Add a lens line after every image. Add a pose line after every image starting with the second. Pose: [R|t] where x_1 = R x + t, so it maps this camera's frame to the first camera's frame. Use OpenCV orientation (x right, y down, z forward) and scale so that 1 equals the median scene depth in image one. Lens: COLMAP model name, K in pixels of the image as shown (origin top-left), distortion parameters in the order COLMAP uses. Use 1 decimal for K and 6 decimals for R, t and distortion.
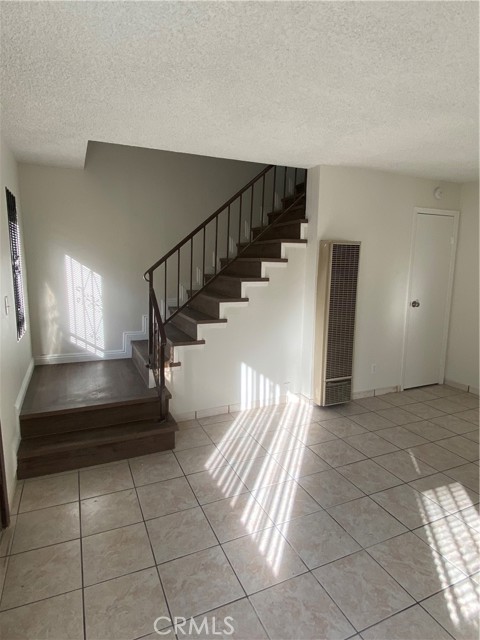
lens RADIAL K [[368.8, 0, 239.9], [0, 368.8, 318.3], [0, 0, 1]] dist [0.000416, -0.000961]
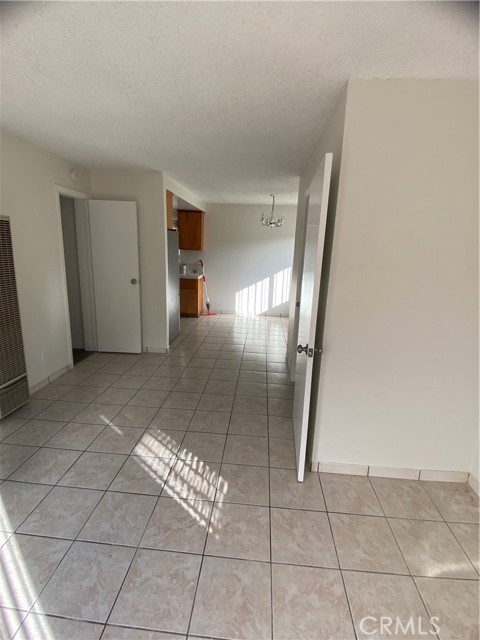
lens RADIAL K [[311.8, 0, 240.6], [0, 311.8, 319.7], [0, 0, 1]] dist [-0.015323, -0.000568]
pose [[0.486374, -0.195652, 0.851564, -0.054851], [0.109292, 0.980576, 0.162871, -0.032806], [-0.866889, 0.013852, 0.498309, 0.184132]]
